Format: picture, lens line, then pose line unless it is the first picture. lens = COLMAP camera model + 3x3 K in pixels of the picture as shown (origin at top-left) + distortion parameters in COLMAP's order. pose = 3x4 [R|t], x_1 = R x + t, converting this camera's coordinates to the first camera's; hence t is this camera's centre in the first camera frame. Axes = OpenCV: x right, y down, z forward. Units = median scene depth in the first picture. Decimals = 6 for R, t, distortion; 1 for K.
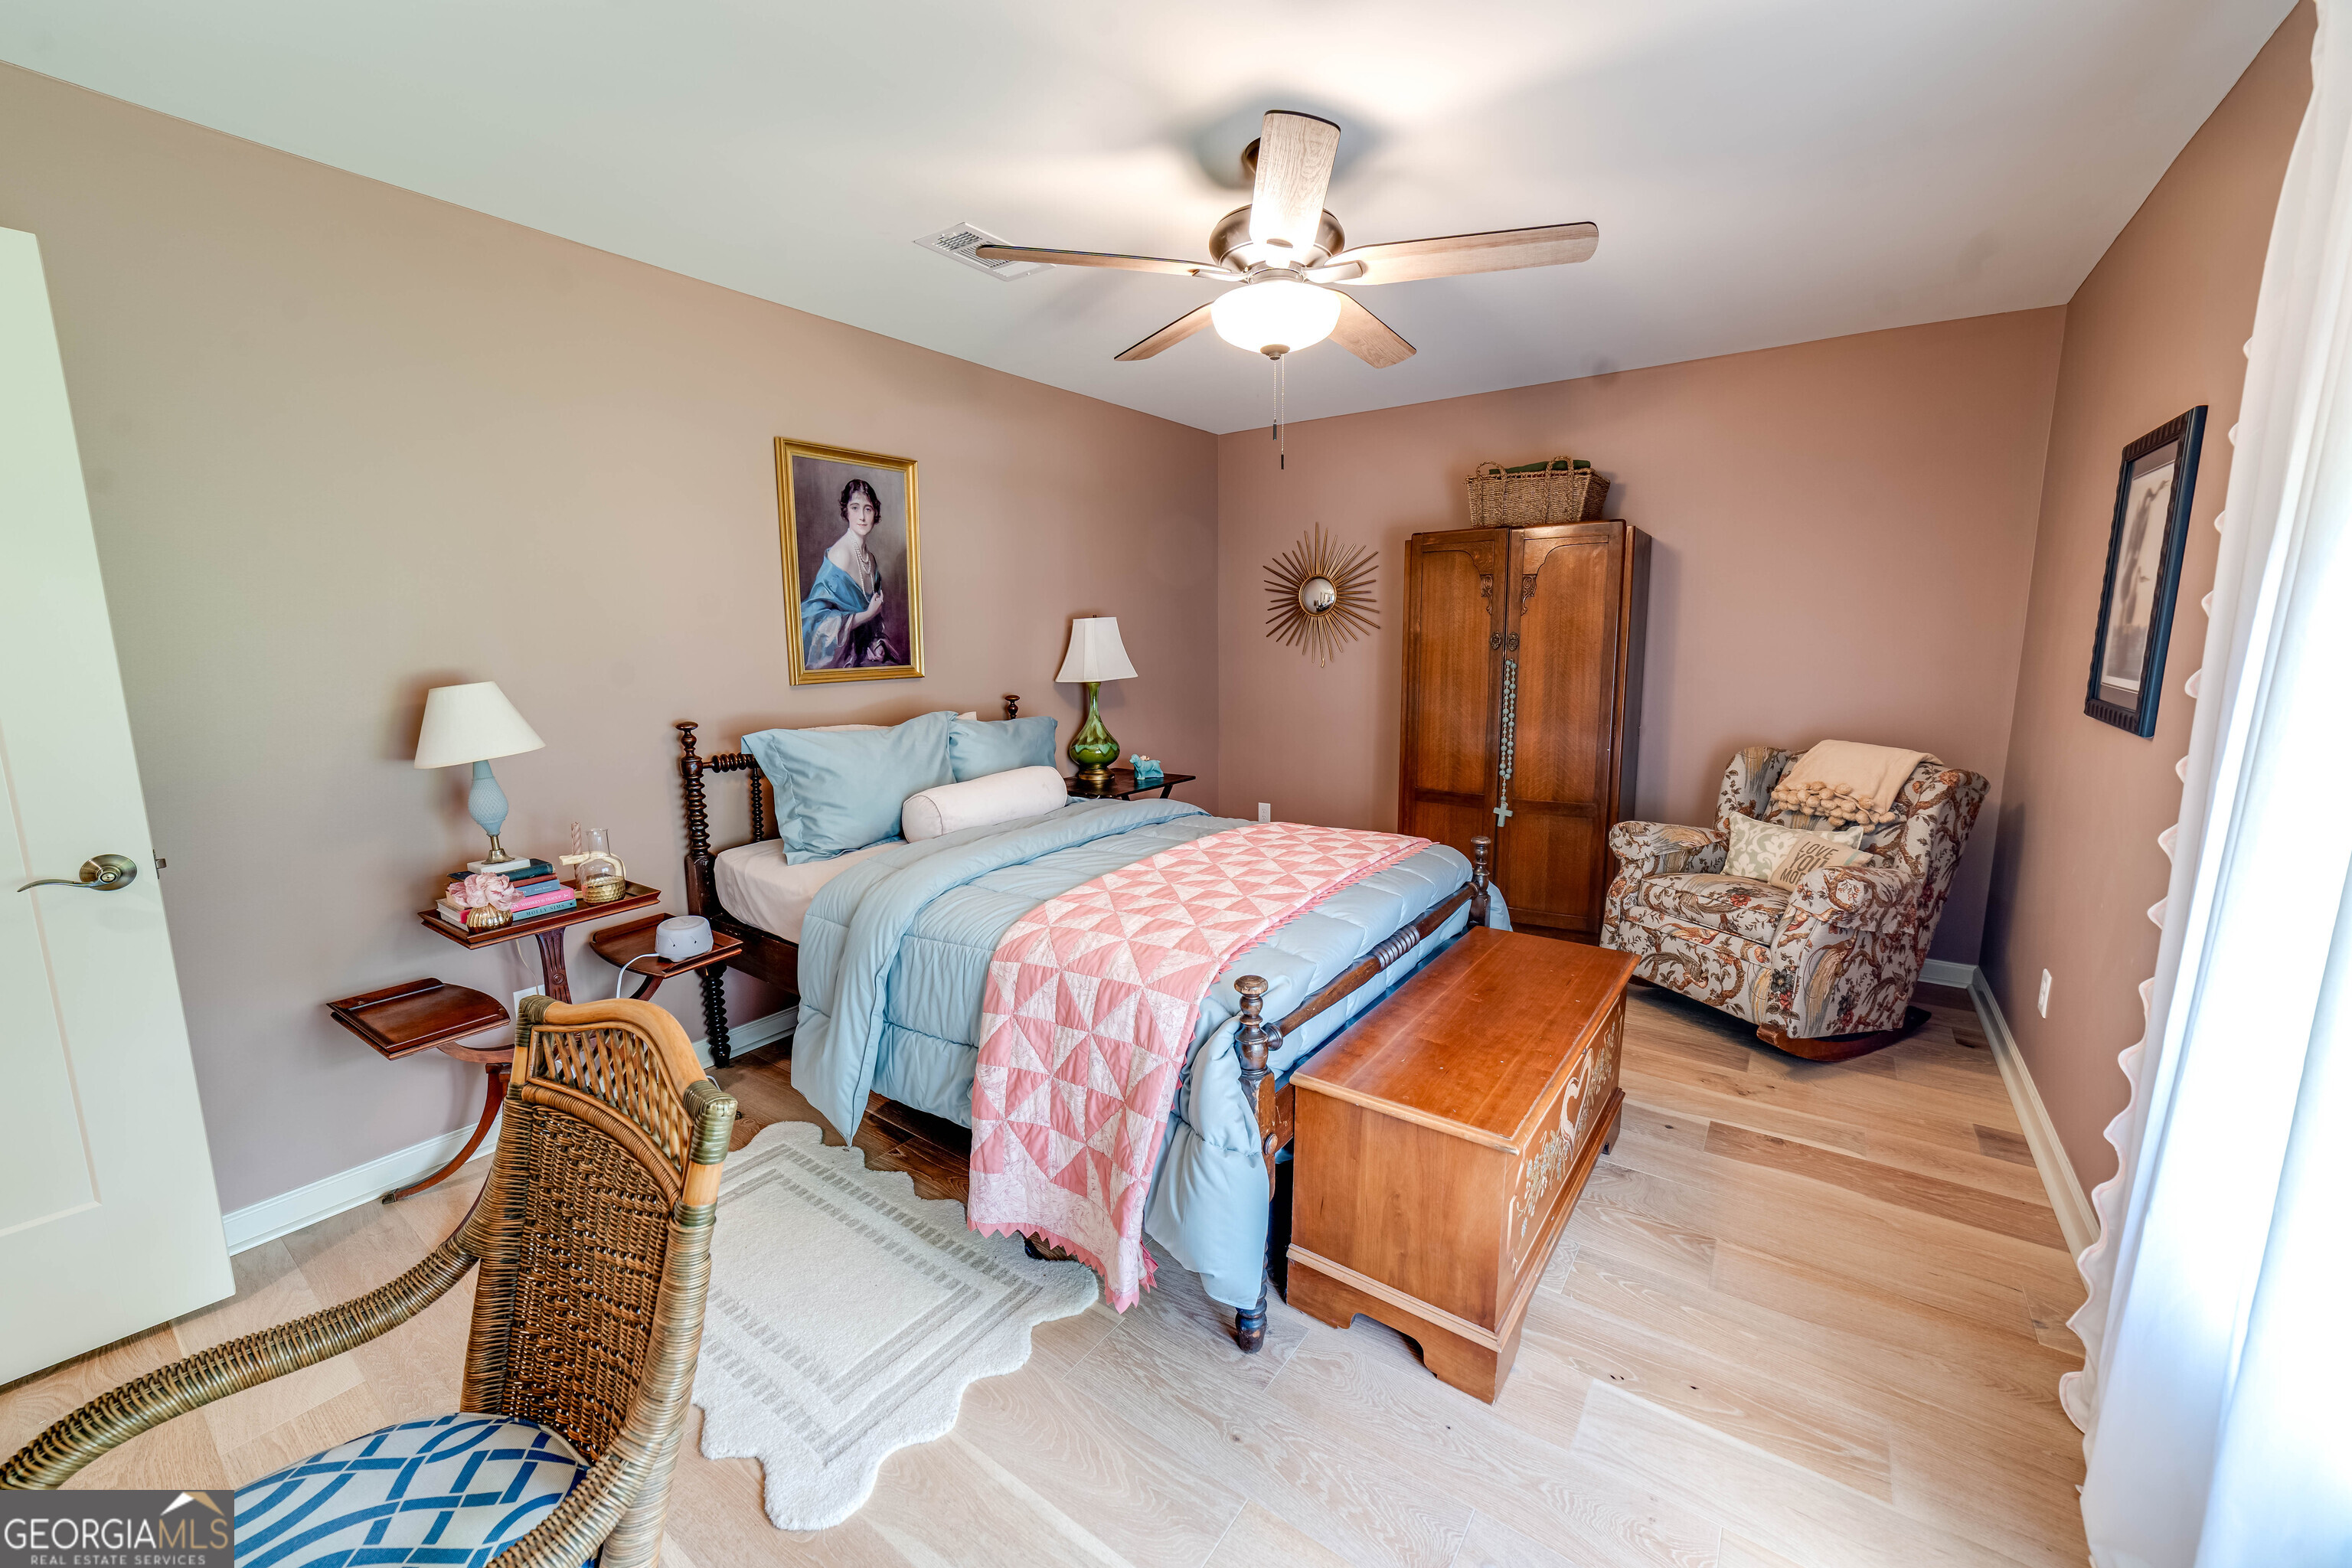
lens RADIAL K [[907.4, 0, 1176.0], [0, 907.4, 784.0], [0, 0, 1]] dist [-0.000936, 0.000028]
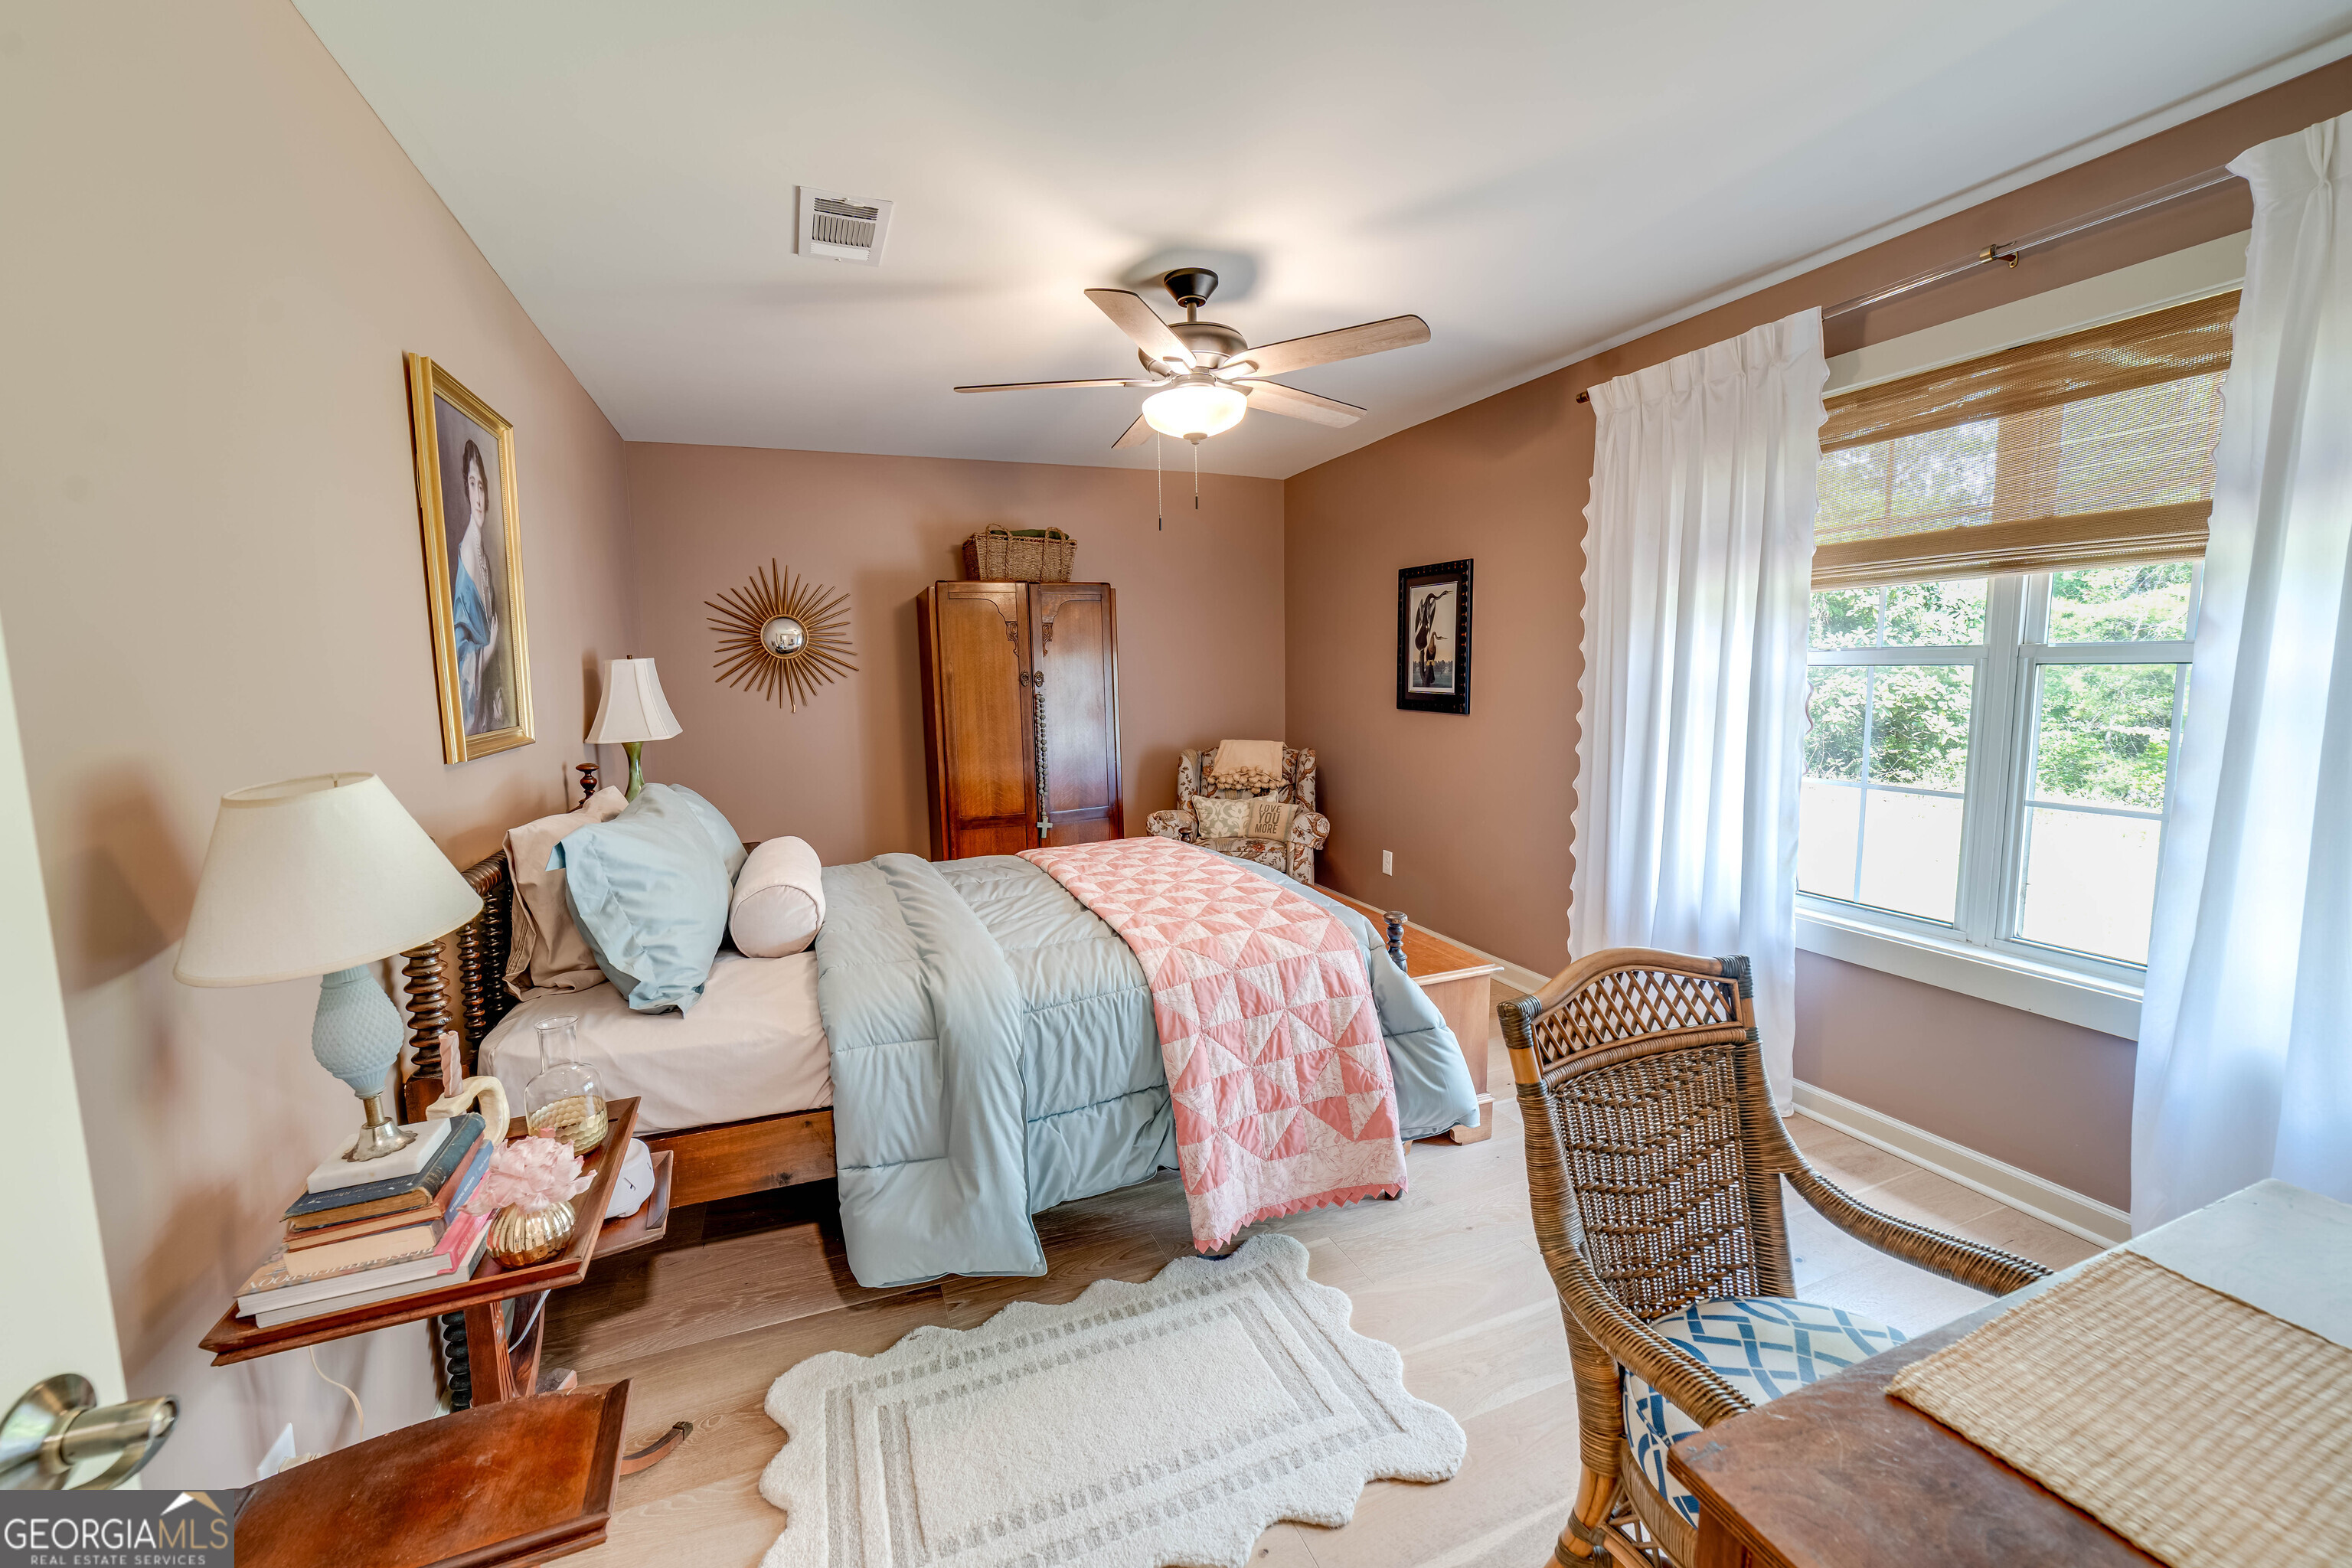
lens RADIAL K [[927.4, 0, 1172.9], [0, 927.4, 775.9], [0, 0, 1]] dist [-0.001318, 0.000075]
pose [[0.539402, -0.102377, 0.835802, -0.757733], [0.155039, 0.987687, 0.020924, -0.043384], [-0.827652, 0.118296, 0.548633, 0.296257]]
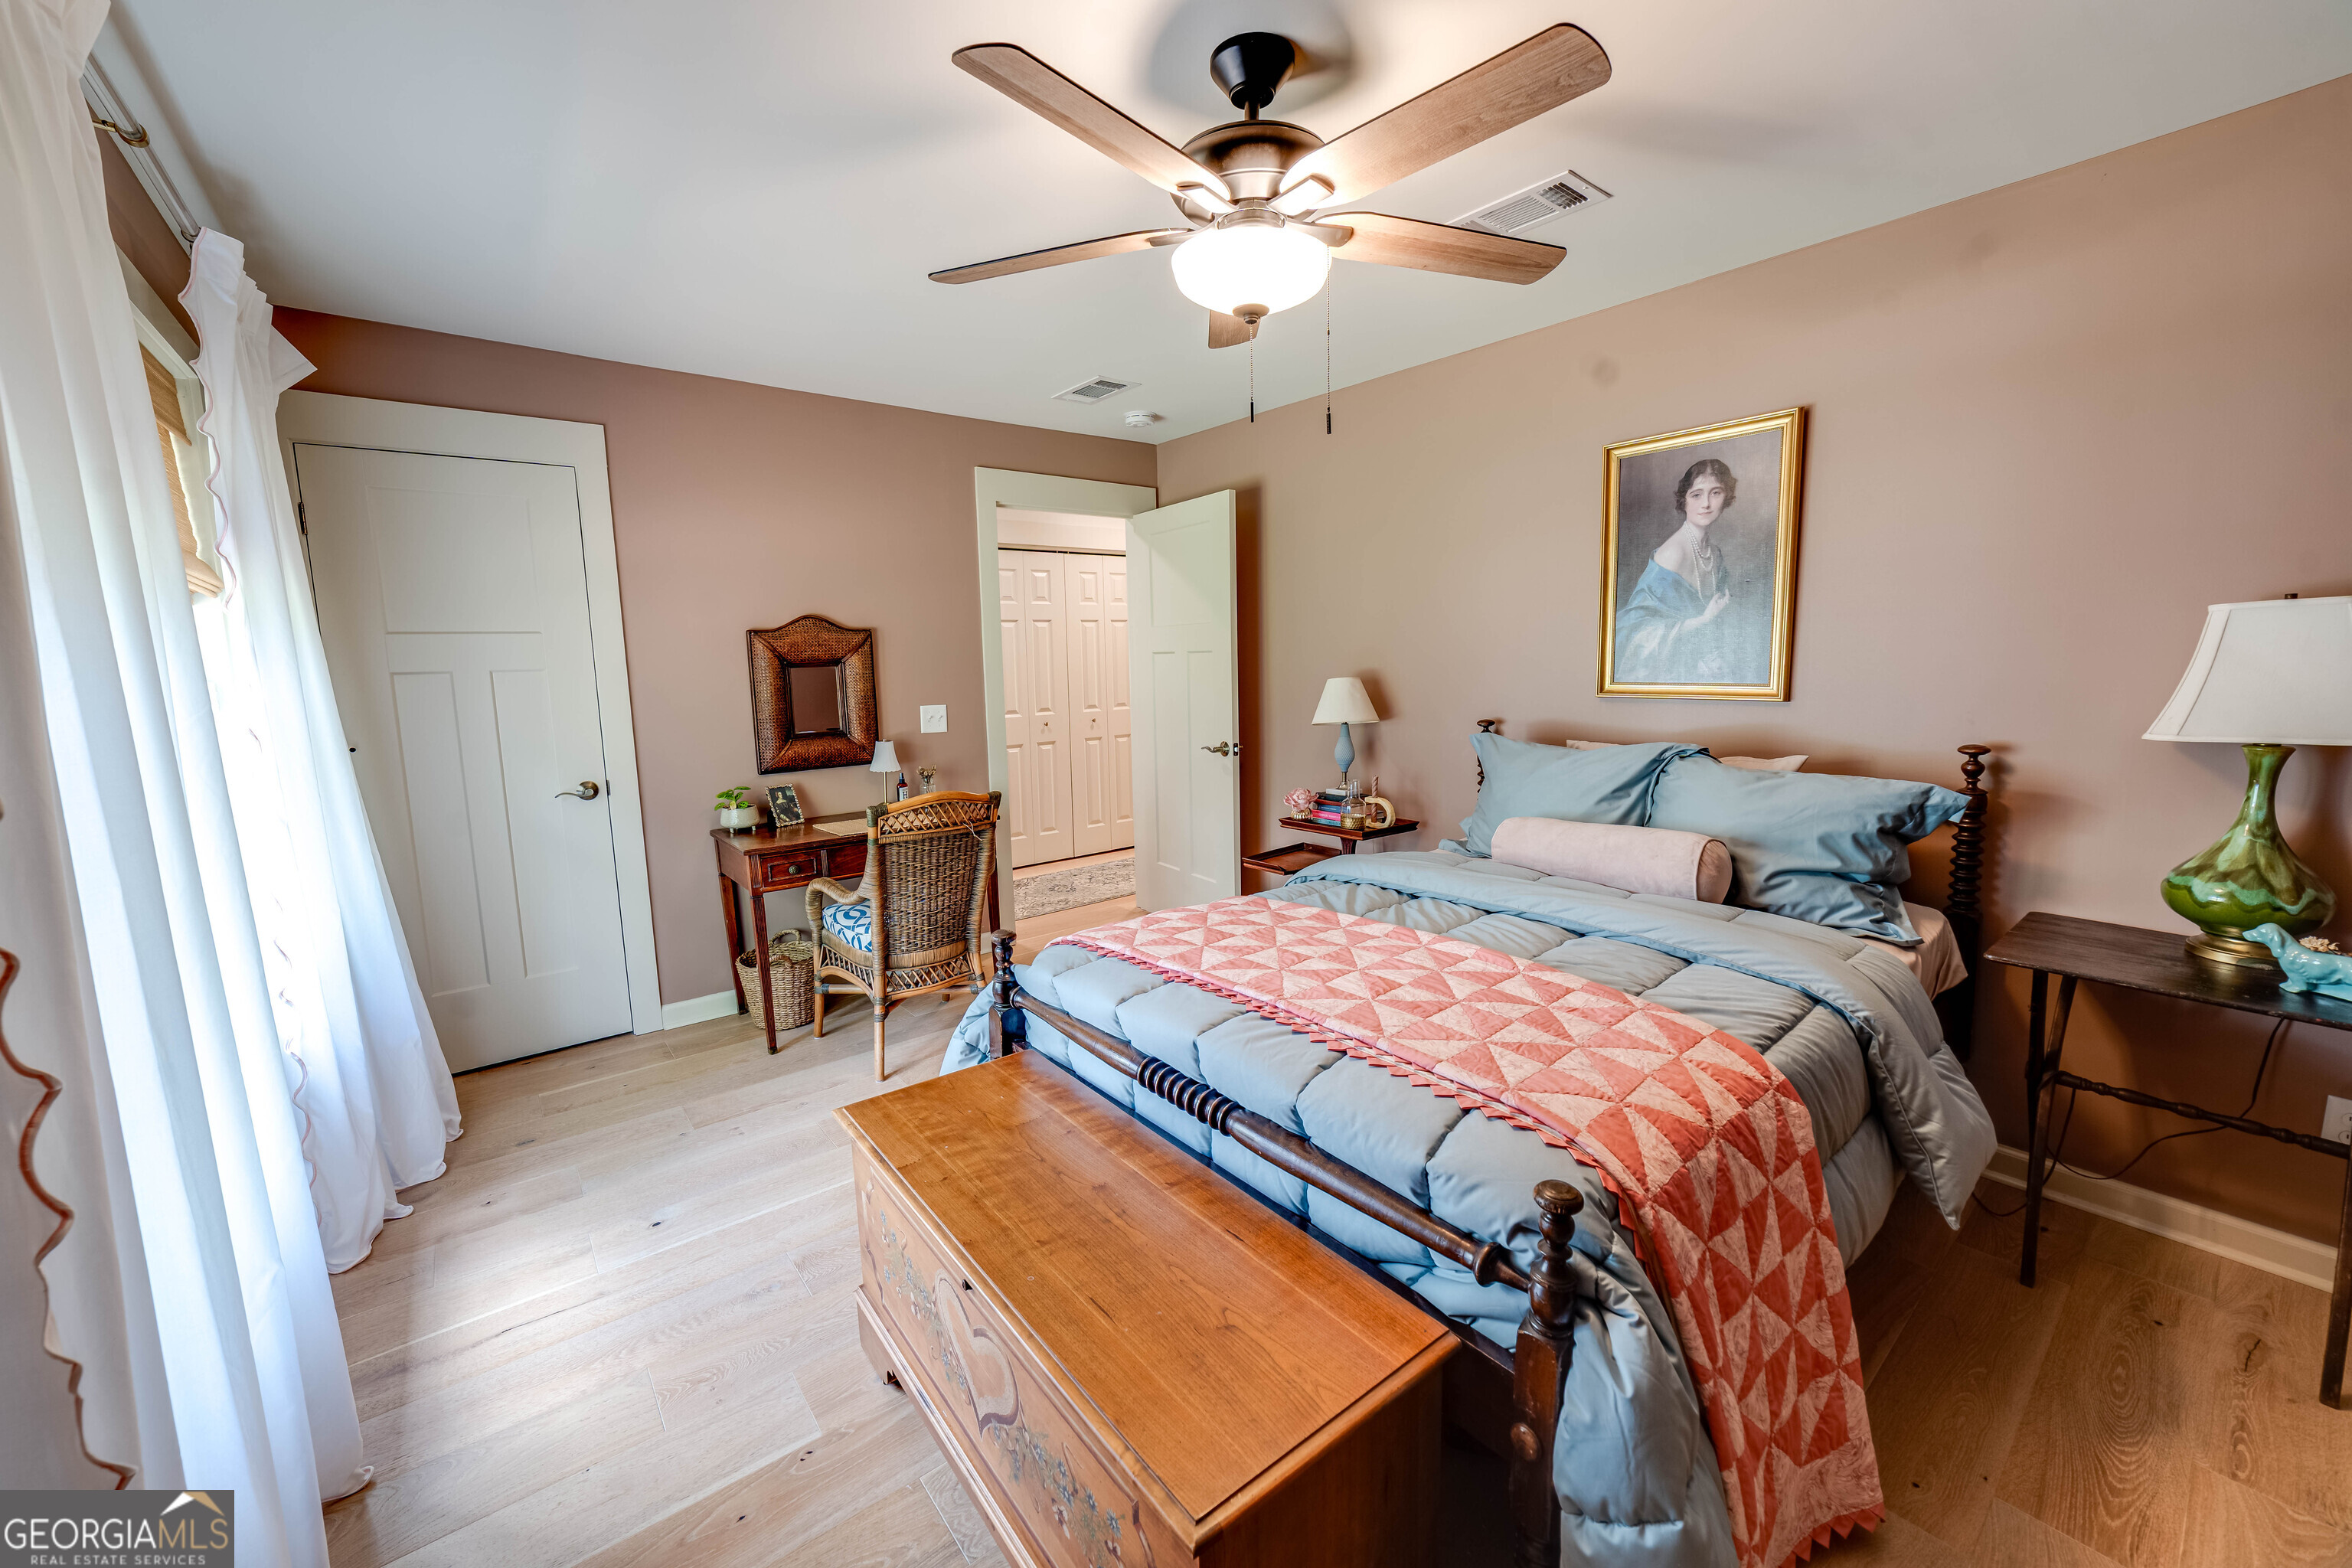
lens RADIAL K [[927.4, 0, 1172.9], [0, 927.4, 775.9], [0, 0, 1]] dist [-0.001318, 0.000075]
pose [[-0.293995, 0.139000, -0.945646, 0.736671], [-0.132125, 0.973961, 0.184239, -0.163792], [0.946631, 0.179109, -0.267974, 0.928907]]
